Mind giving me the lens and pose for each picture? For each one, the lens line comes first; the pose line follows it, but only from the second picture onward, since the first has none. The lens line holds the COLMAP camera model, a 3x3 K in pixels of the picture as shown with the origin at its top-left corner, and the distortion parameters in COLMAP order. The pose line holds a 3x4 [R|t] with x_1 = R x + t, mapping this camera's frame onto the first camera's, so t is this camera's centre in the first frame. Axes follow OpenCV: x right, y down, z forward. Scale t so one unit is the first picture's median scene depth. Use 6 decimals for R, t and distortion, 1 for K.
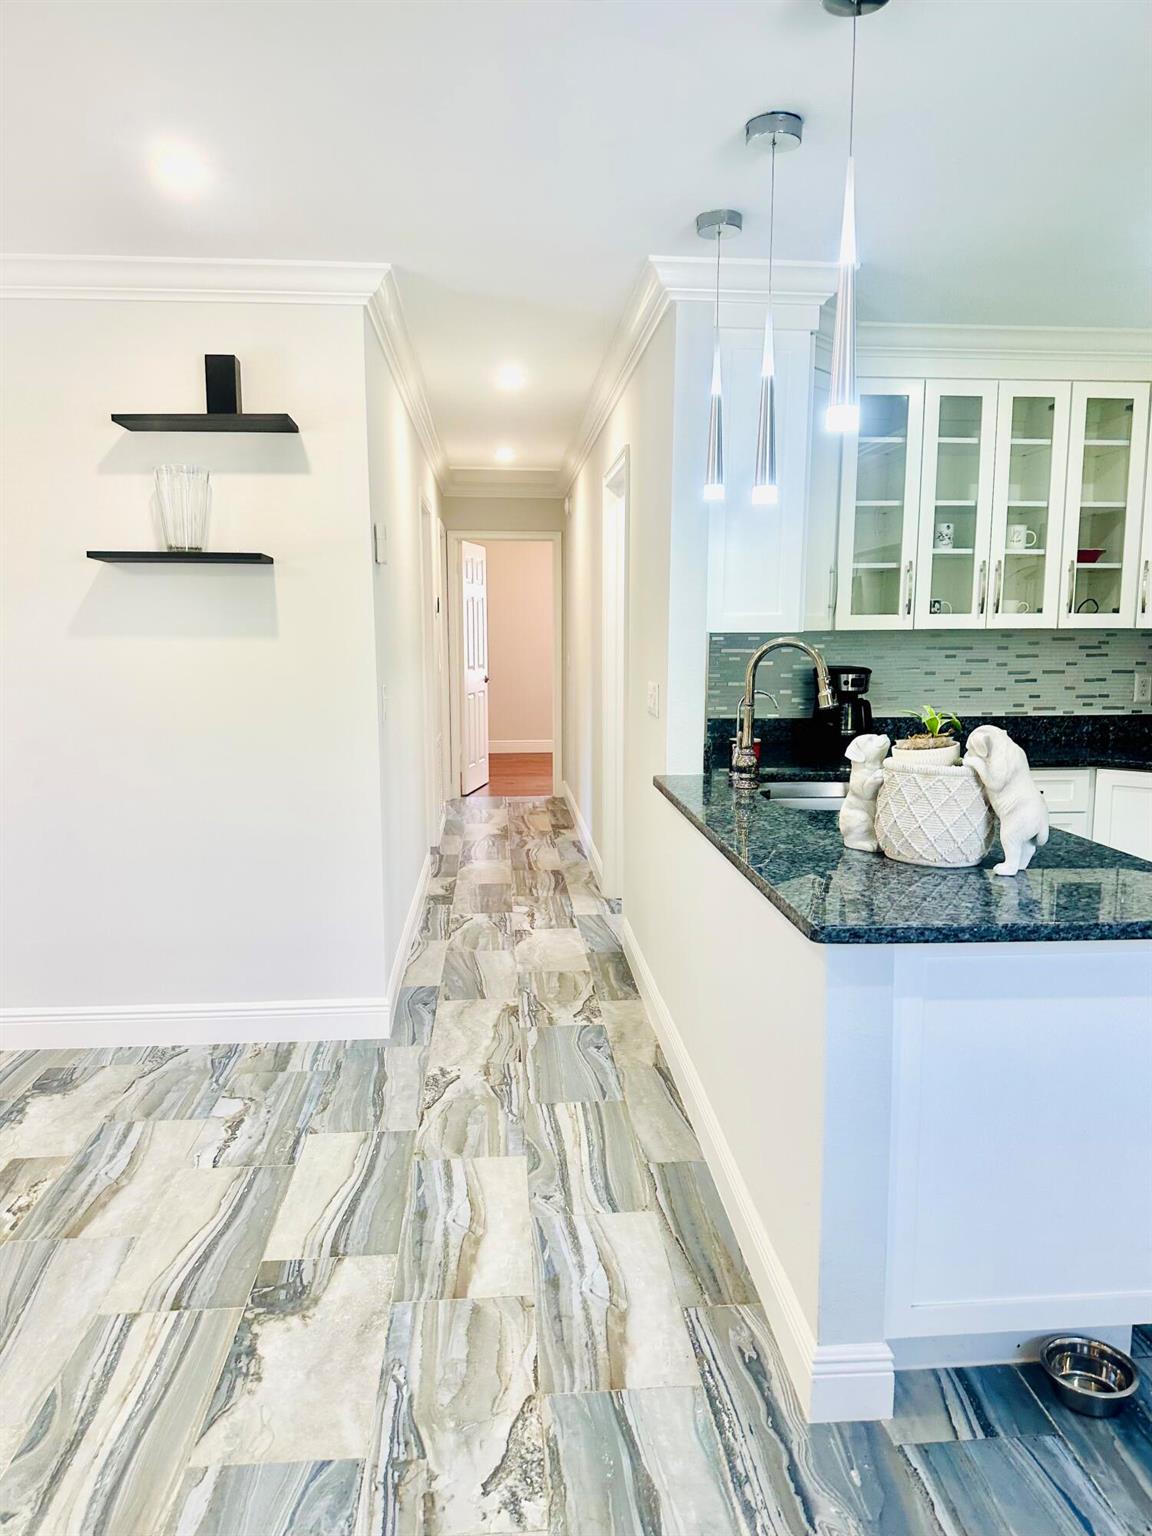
lens RADIAL K [[1084.3, 0, 576.0], [0, 1084.3, 768.0], [0, 0, 1]] dist [0.074894, -0.088914]
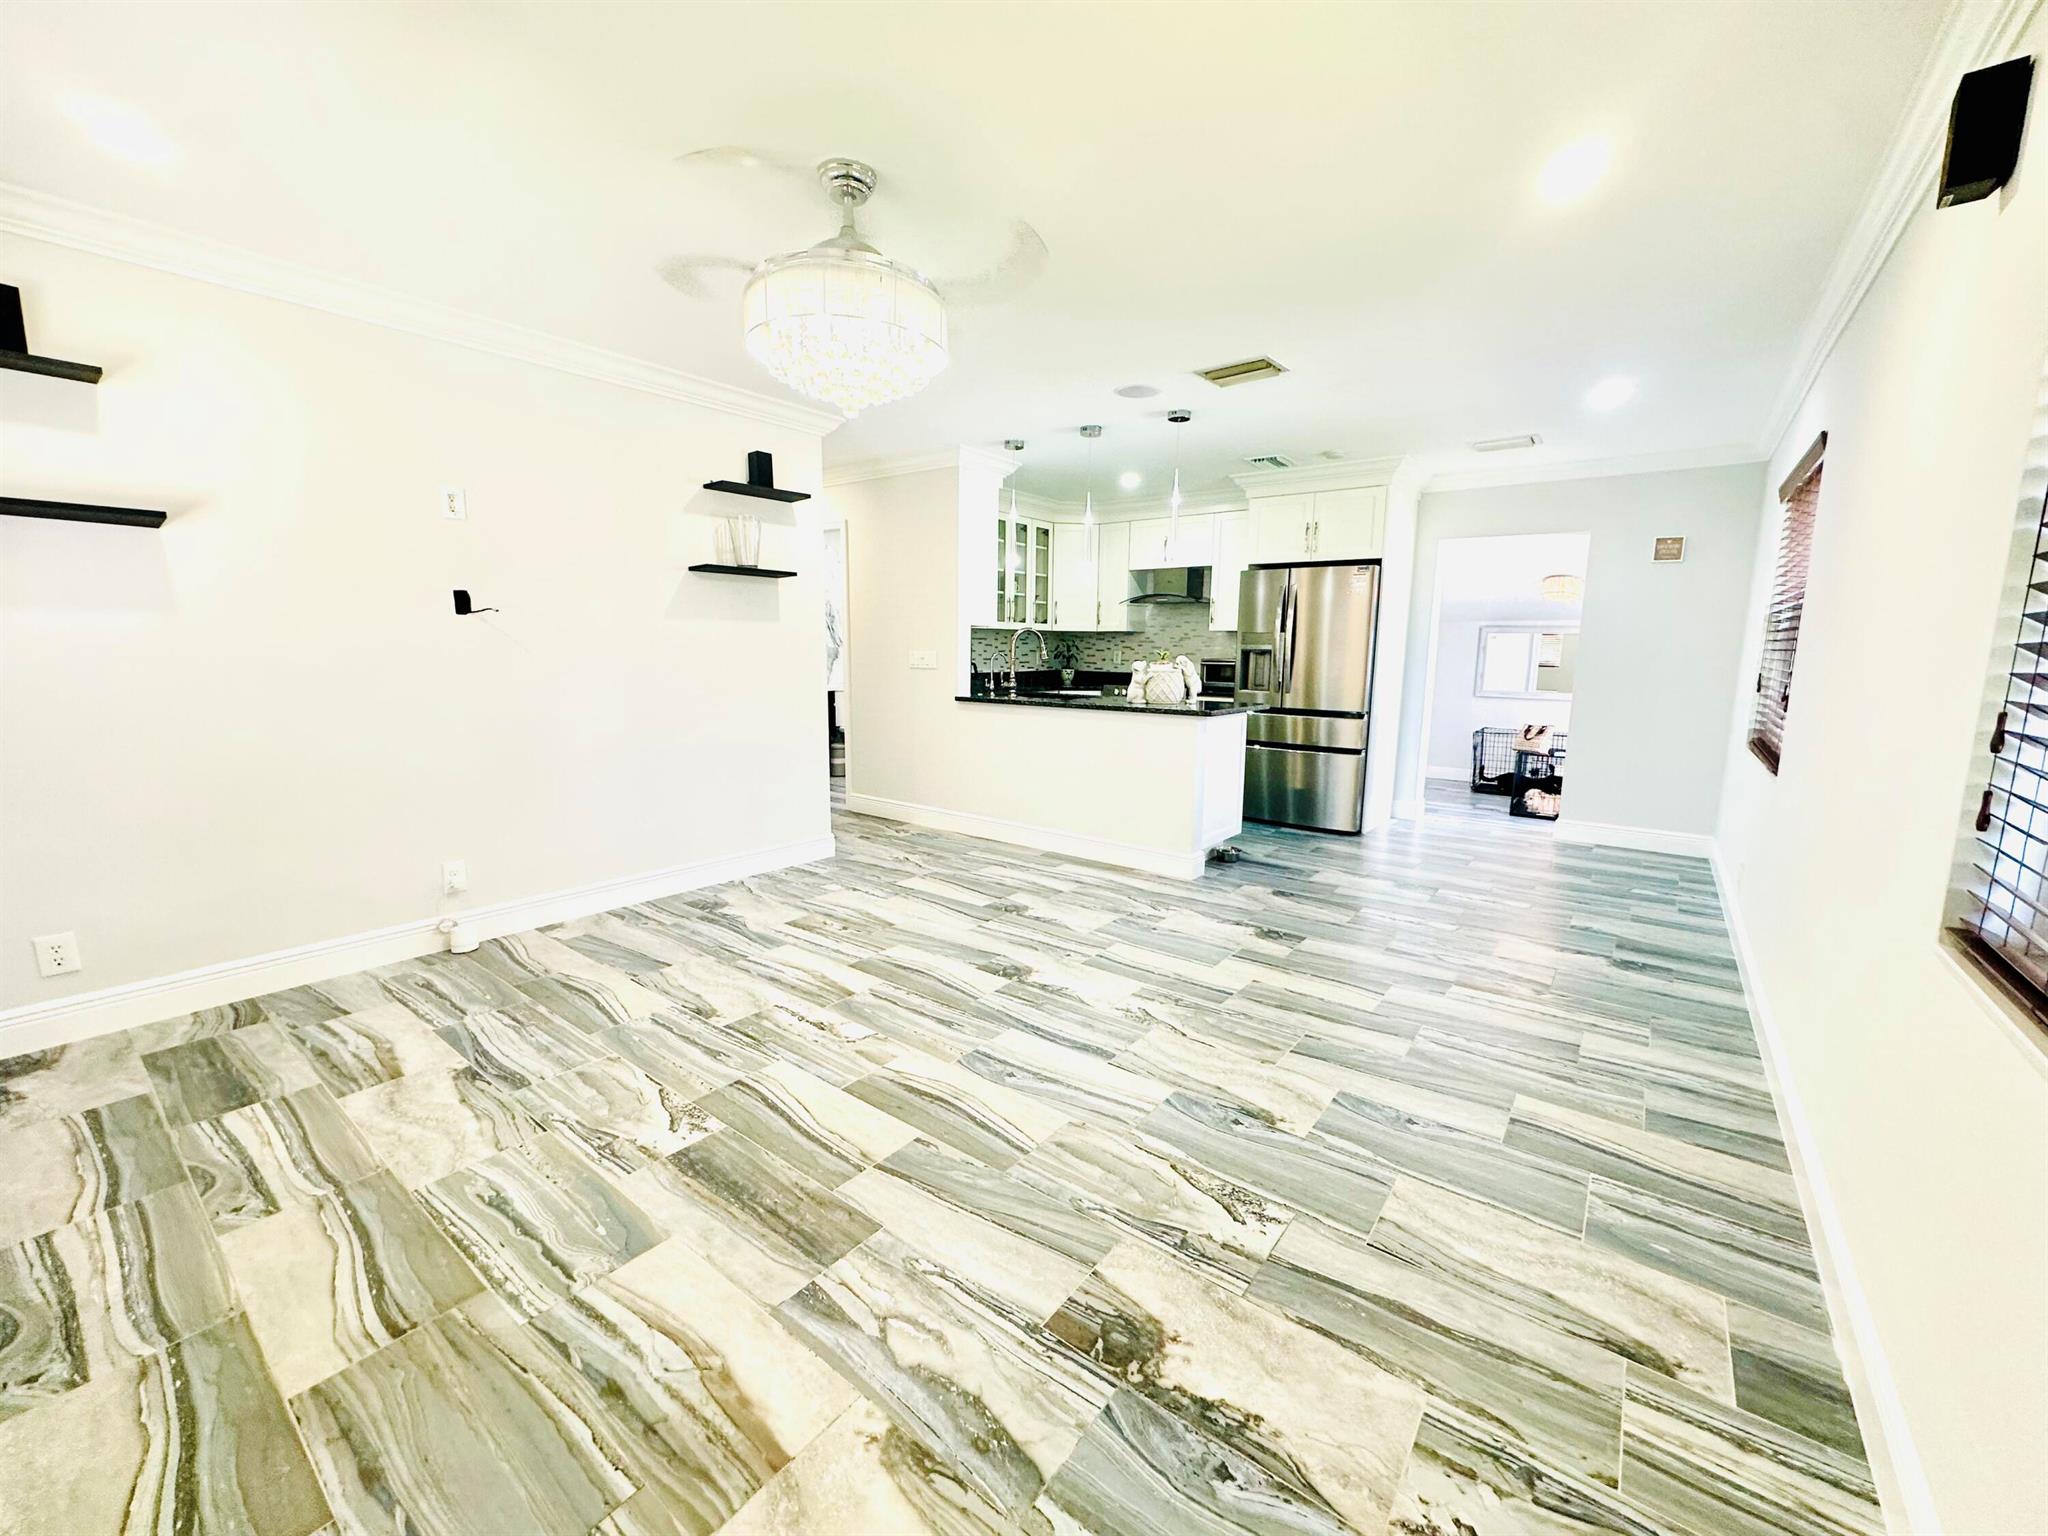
lens RADIAL K [[820.2, 0, 1024.0], [0, 820.2, 768.0], [0, 0, 1]] dist [0.000616, 0.000161]
pose [[0.668186, -0.100847, 0.737128, -1.506637], [0.082236, 0.994711, 0.061542, 0.085746], [-0.739435, 0.019497, 0.672945, -0.180681]]
